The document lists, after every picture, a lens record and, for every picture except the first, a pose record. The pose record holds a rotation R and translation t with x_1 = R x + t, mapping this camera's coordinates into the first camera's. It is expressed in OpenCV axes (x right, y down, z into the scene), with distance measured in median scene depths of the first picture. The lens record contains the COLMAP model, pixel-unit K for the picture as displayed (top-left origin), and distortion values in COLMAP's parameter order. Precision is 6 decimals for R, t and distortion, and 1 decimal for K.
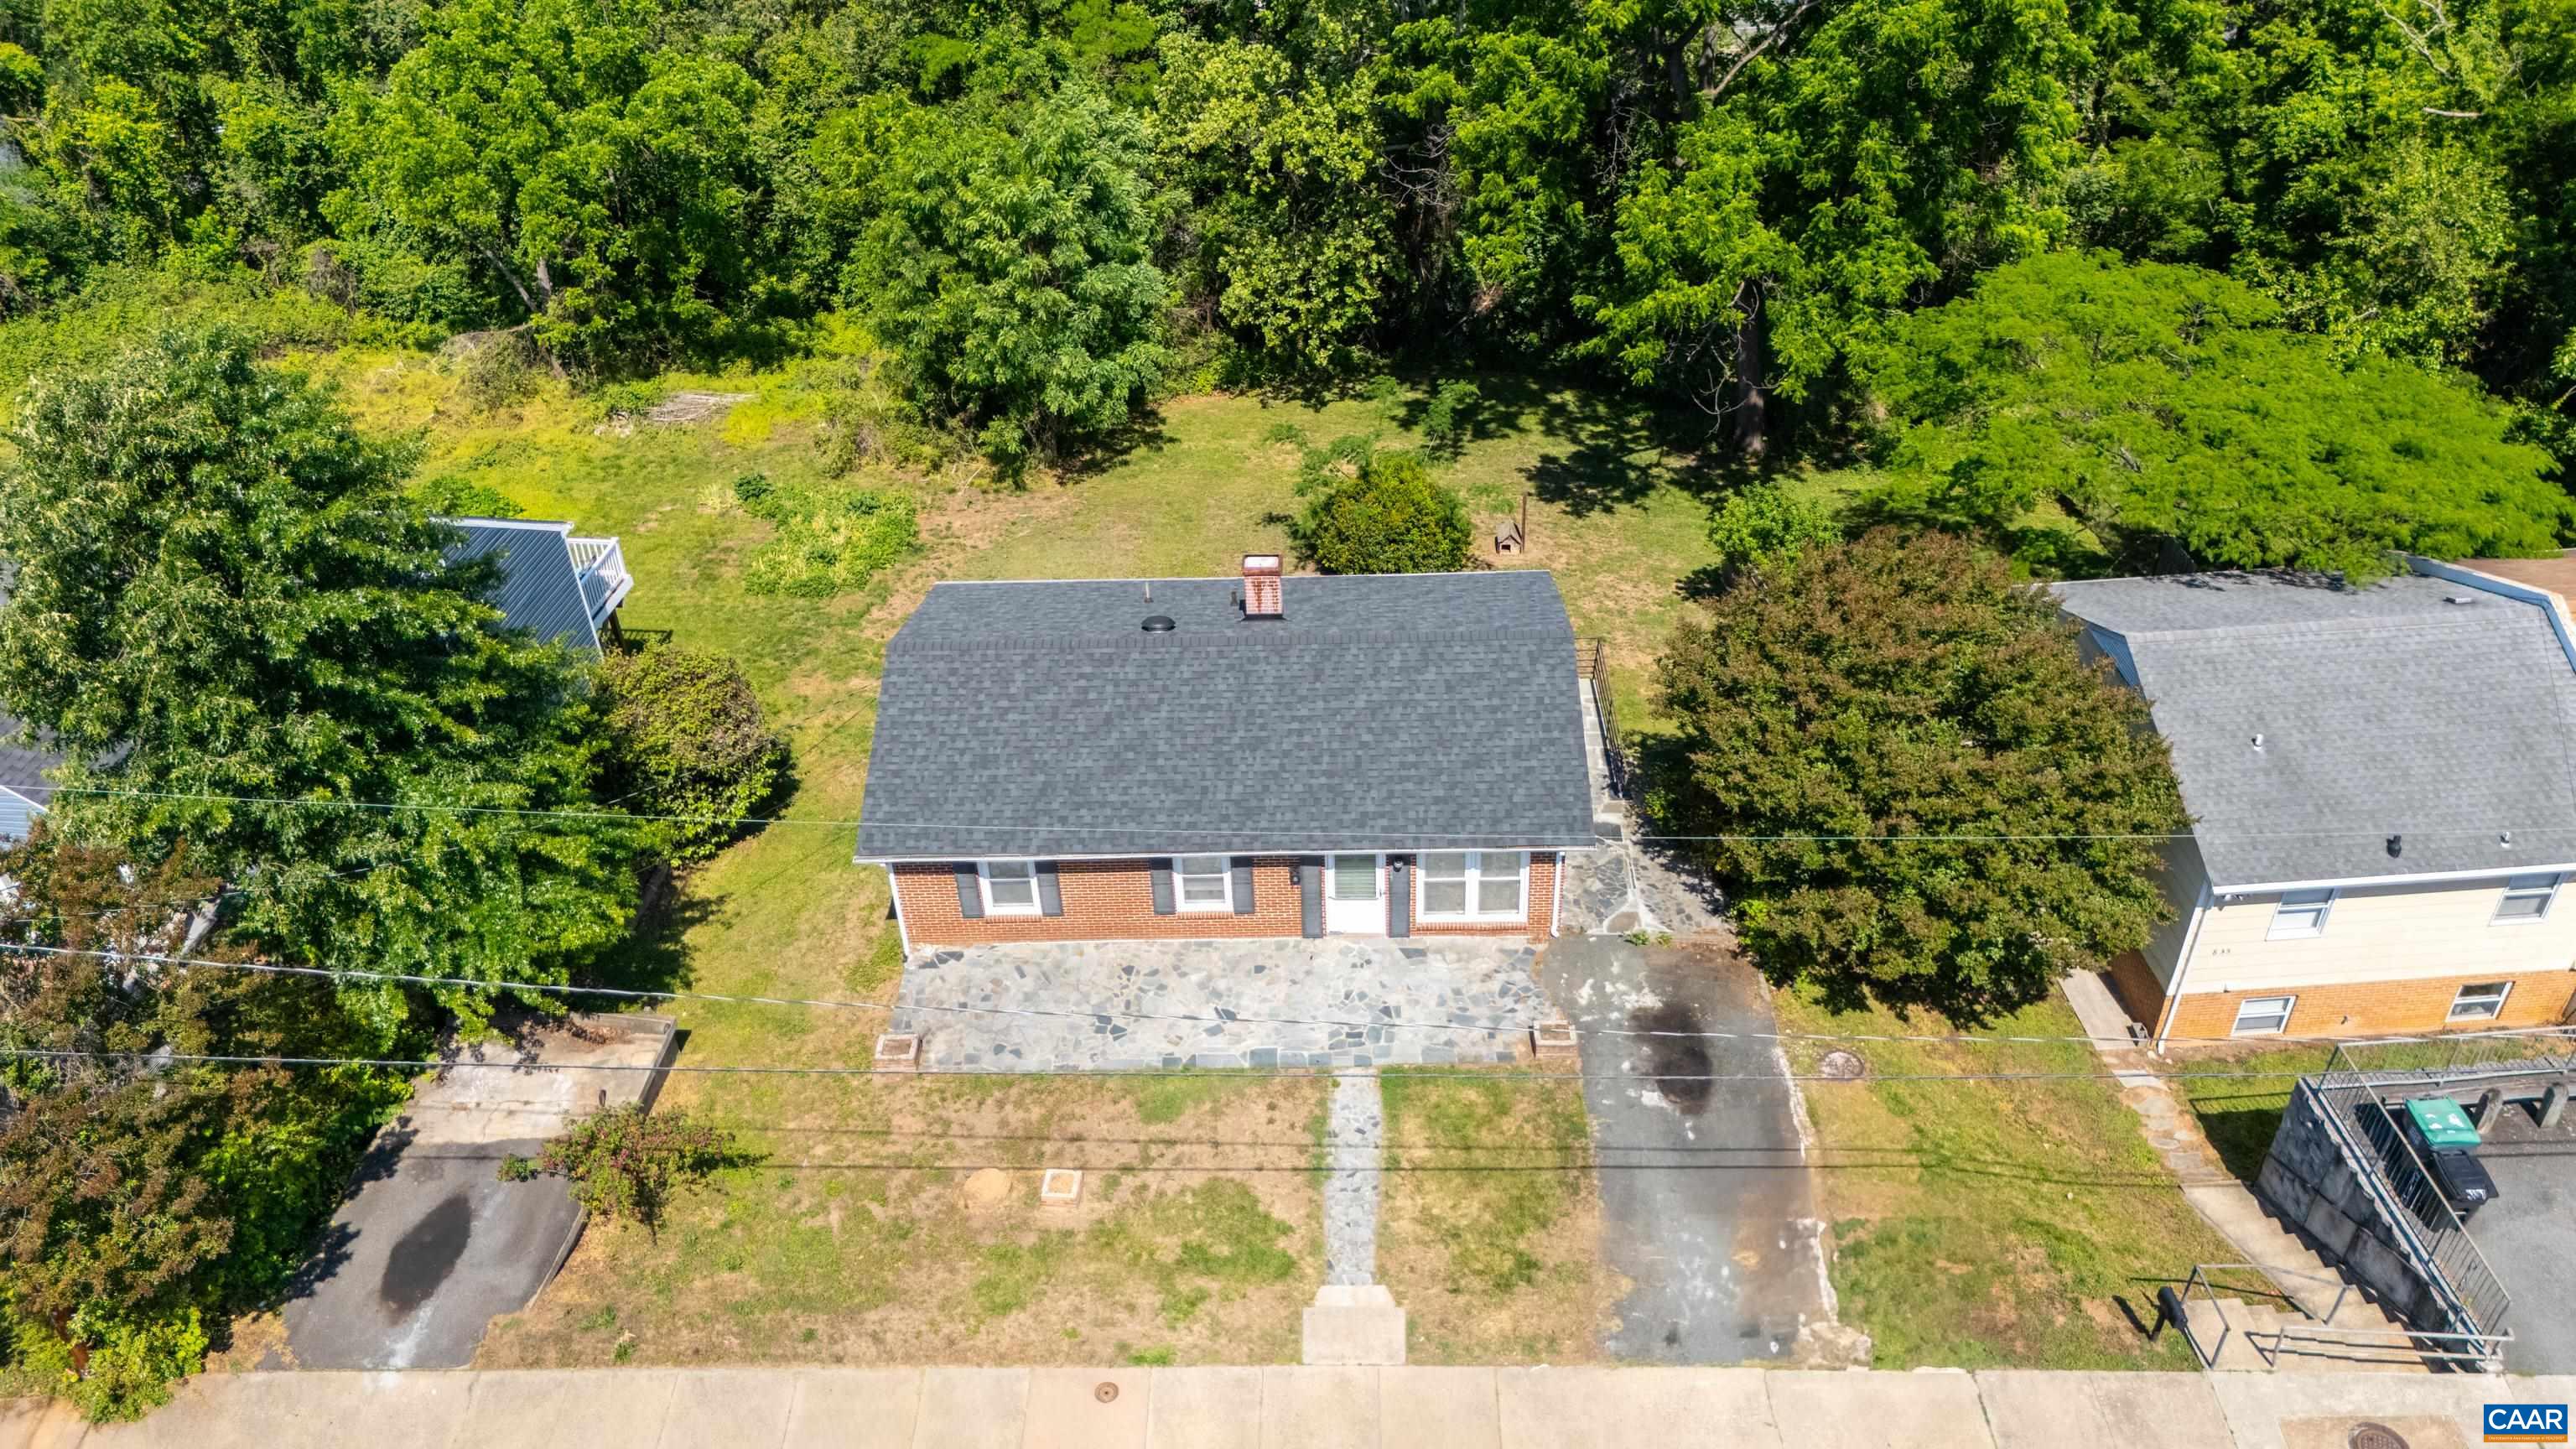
lens RADIAL K [[1902.4, 0, 1288.0], [0, 1902.4, 724.5], [0, 0, 1]] dist [0.085018, -0.087772]
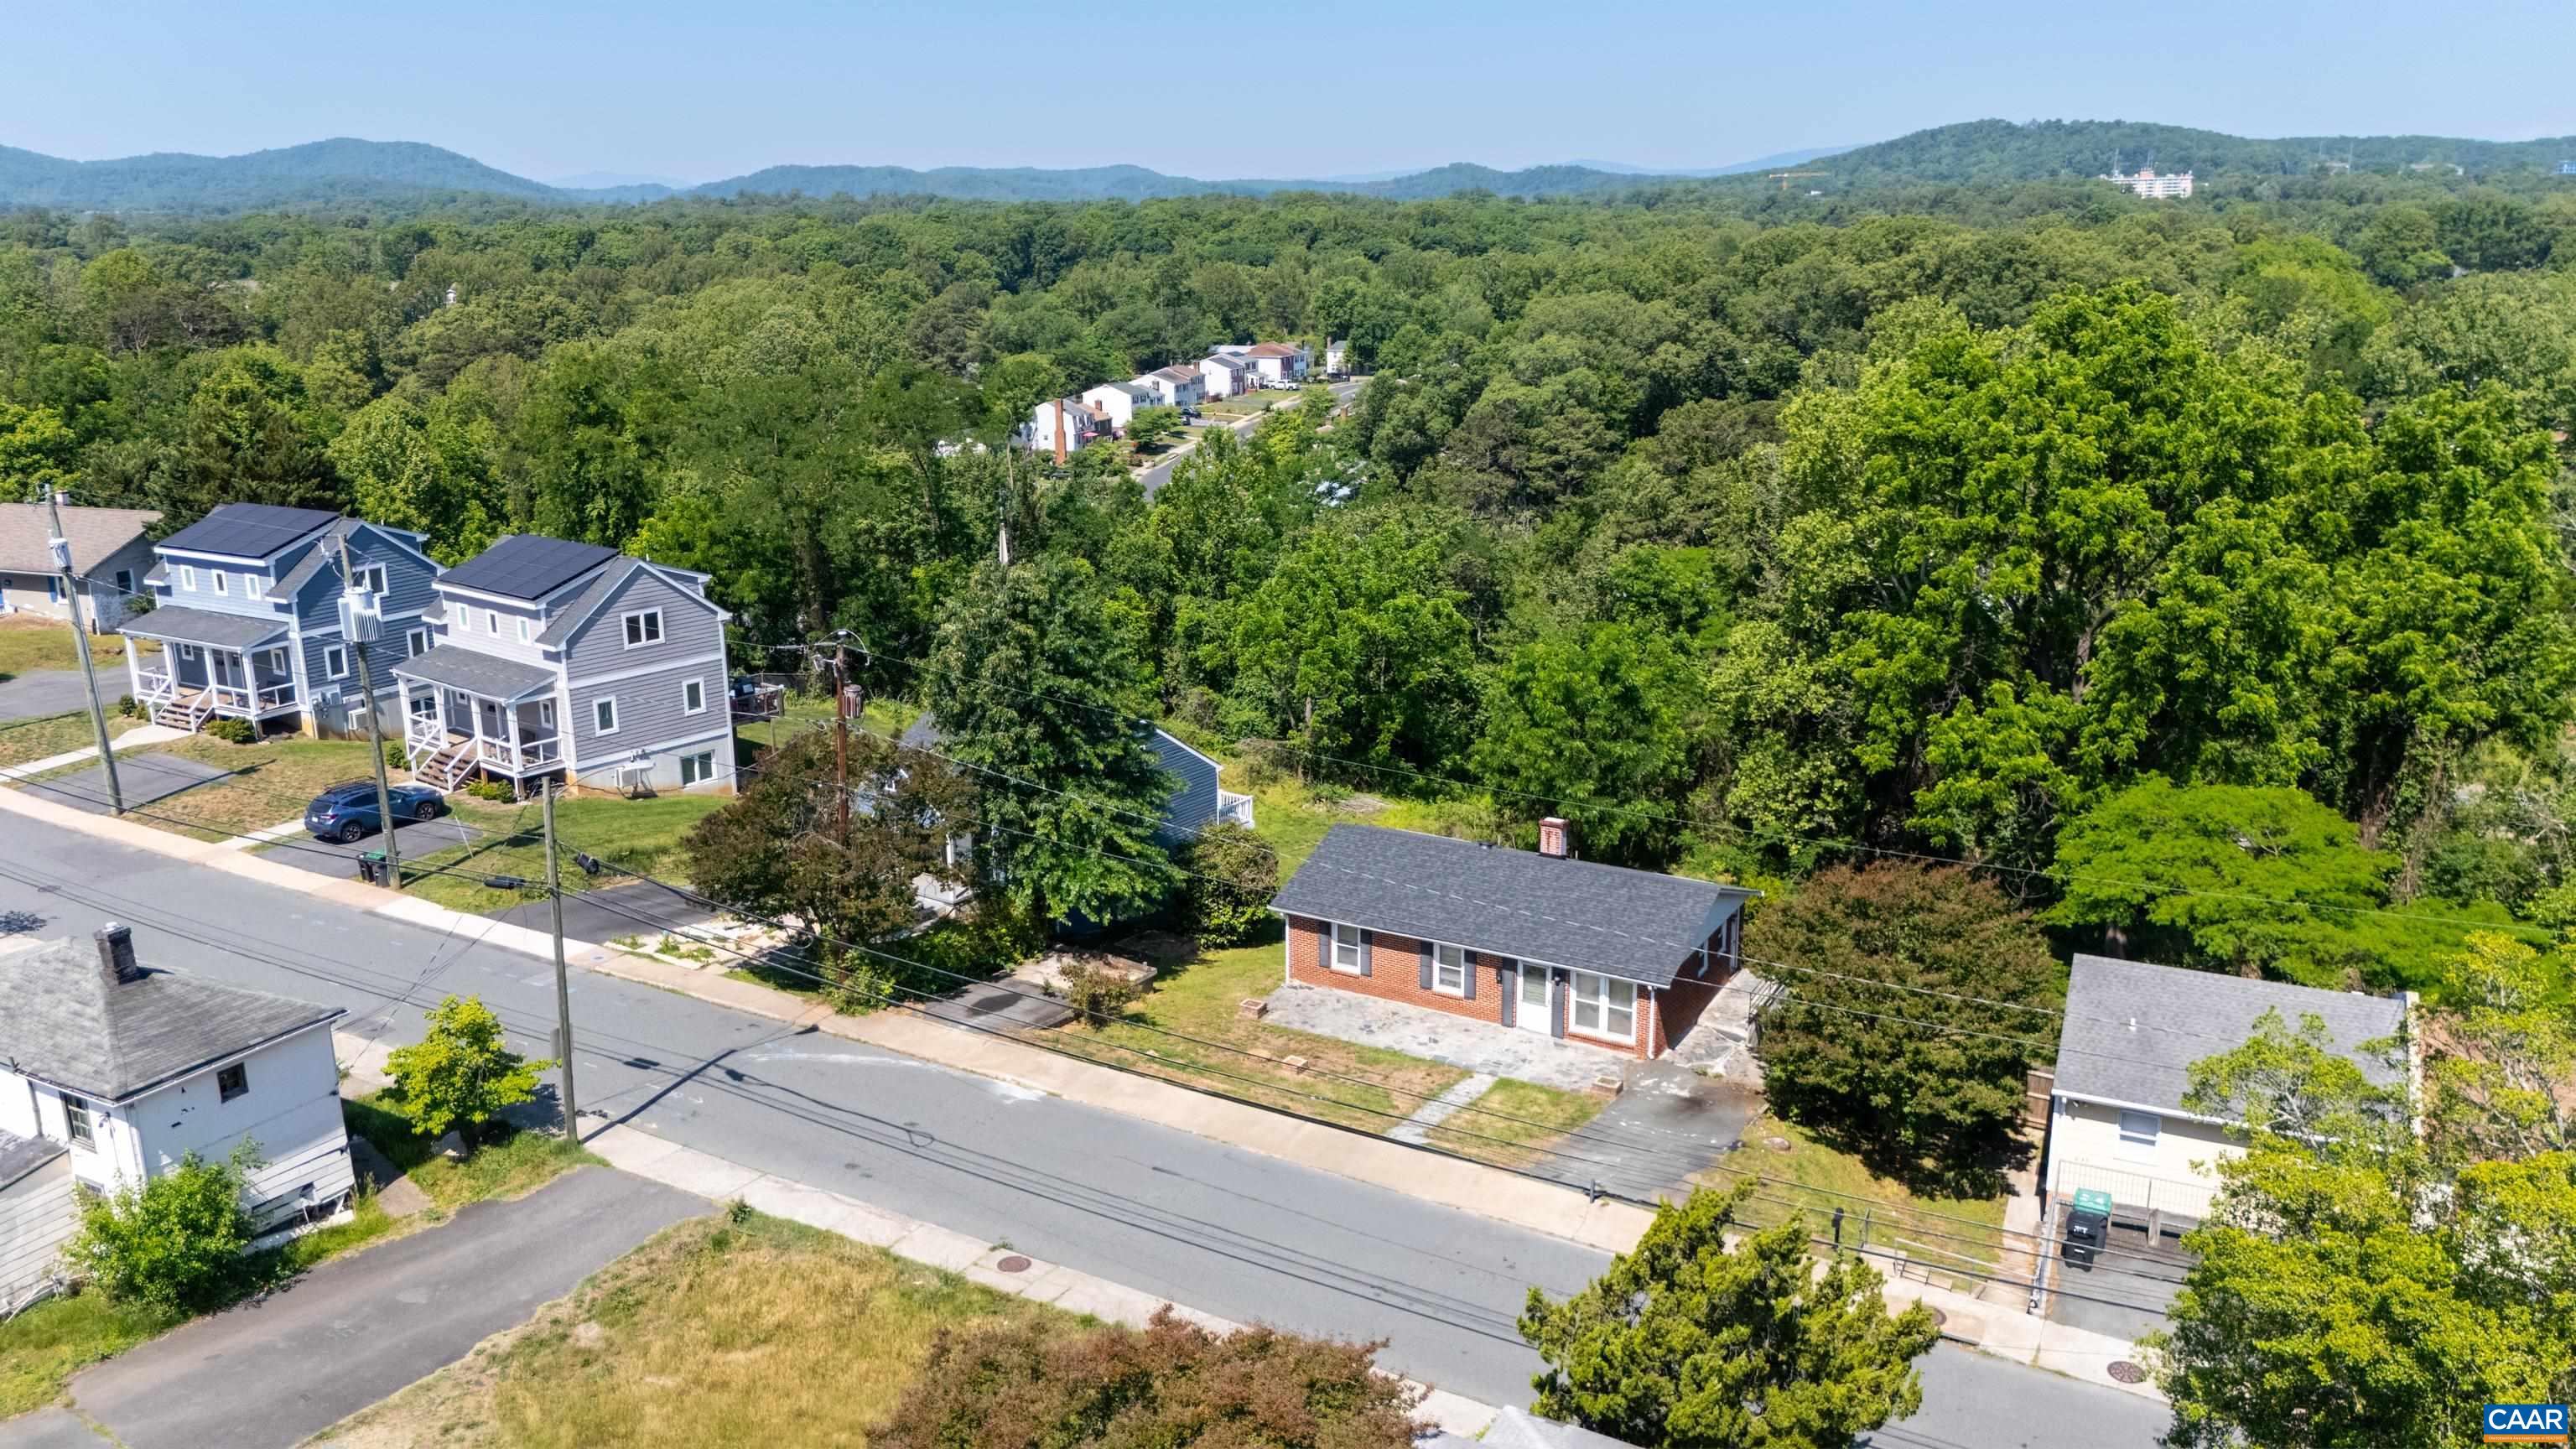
lens RADIAL K [[1919.2, 0, 1291.1], [0, 1919.2, 708.2], [0, 0, 1]] dist [0.067685, -0.079603]
pose [[0.875118, 0.149309, -0.460300, 0.565148], [-0.311803, 0.901408, -0.300404, 0.417709], [0.370065, 0.406411, 0.835393, -0.538164]]
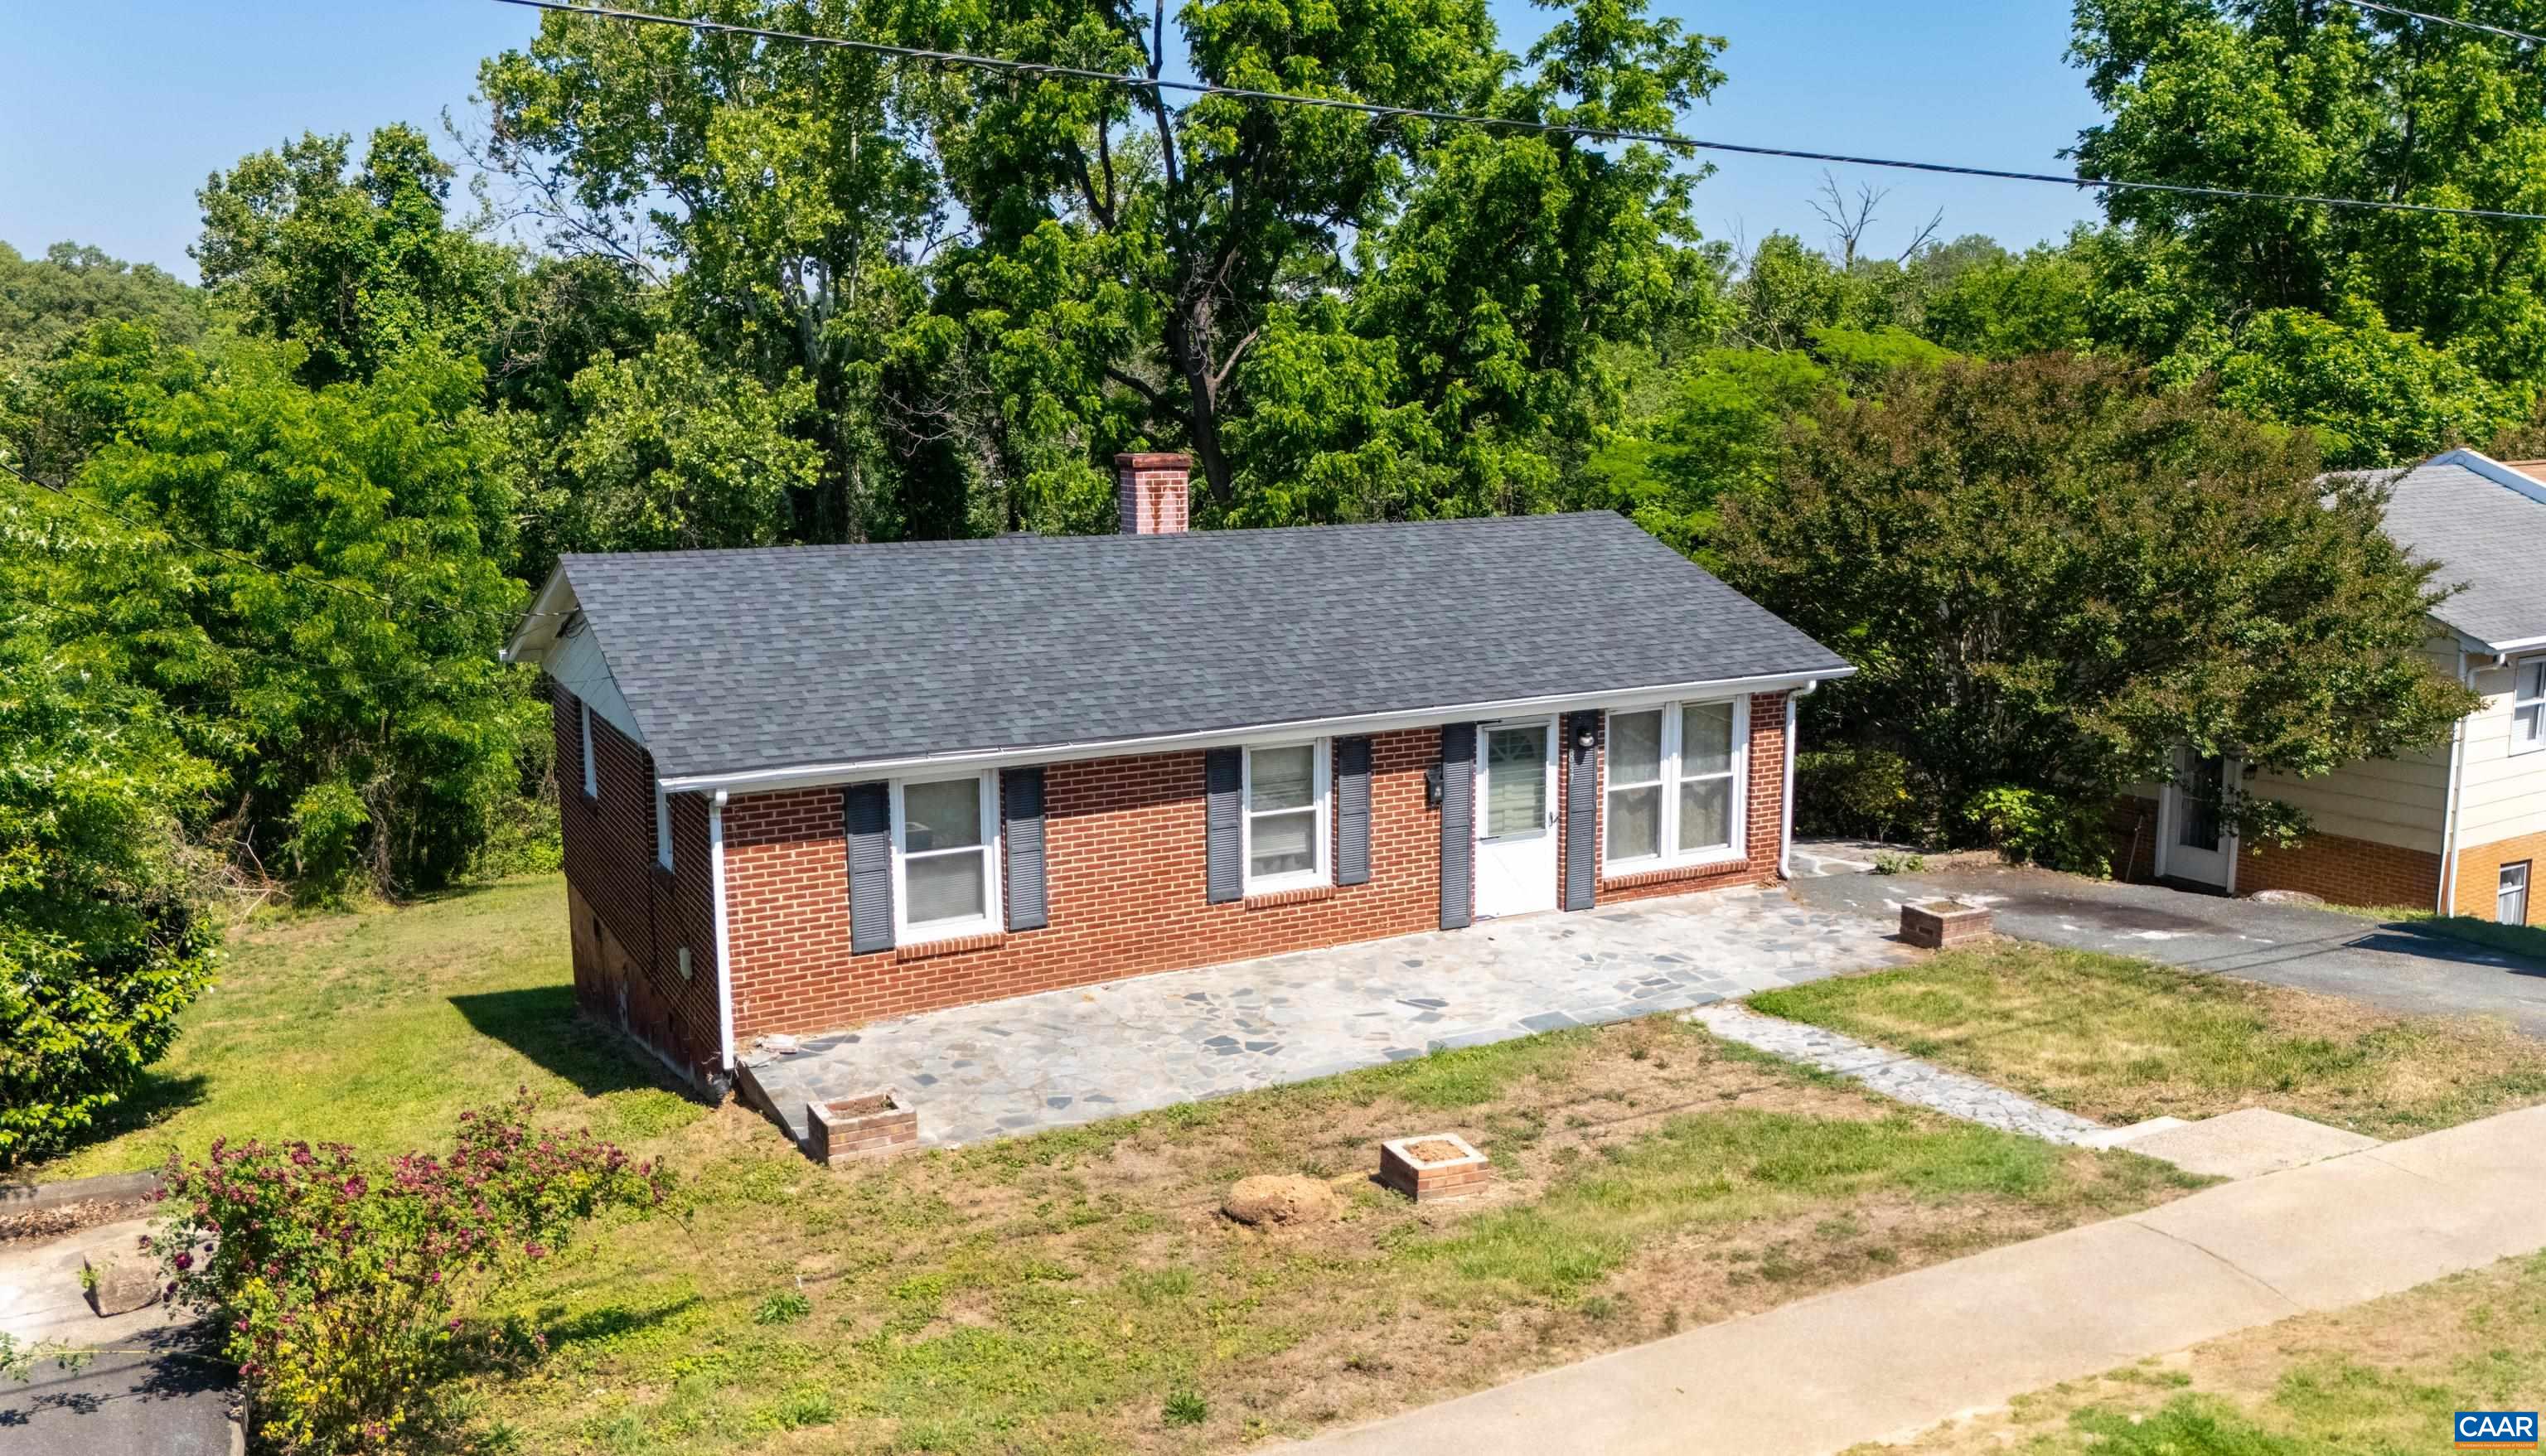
lens RADIAL K [[2054.9, 0, 1310.6], [0, 2054.9, 728.5], [0, 0, 1]] dist [0.051106, -0.004050]
pose [[0.868929, -0.052193, 0.492176, -0.325825], [0.274245, 0.878581, -0.391006, 0.290036], [-0.412009, 0.474734, 0.777738, 0.515704]]
